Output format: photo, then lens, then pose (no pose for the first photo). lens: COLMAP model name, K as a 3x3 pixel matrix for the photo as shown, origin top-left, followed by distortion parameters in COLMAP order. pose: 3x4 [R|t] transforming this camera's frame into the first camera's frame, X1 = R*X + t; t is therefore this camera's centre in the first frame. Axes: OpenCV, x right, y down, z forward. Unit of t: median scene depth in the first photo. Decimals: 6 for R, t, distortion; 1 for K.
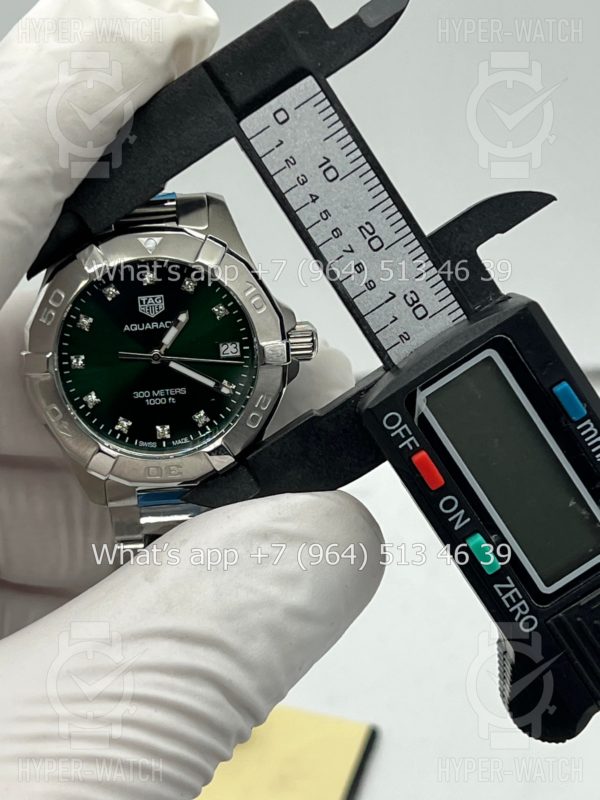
lens RADIAL K [[2031.8, 0, 297.3], [0, 2031.8, 403.1], [0, 0, 1]] dist [0.417580, 0.000000]
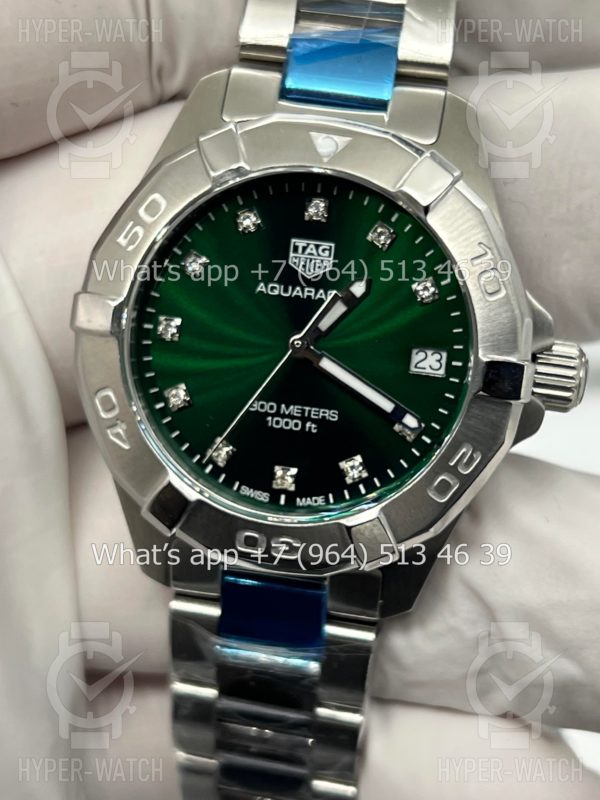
lens RADIAL K [[2031.8, 0, 297.1], [0, 2031.8, 398.7], [0, 0, 1]] dist [0.417580, 0.000000]
pose [[0.960597, 0.203124, -0.189719, 0.041898], [-0.221883, 0.971509, -0.083298, 0.039555], [0.167394, 0.122111, 0.978299, 0.438999]]
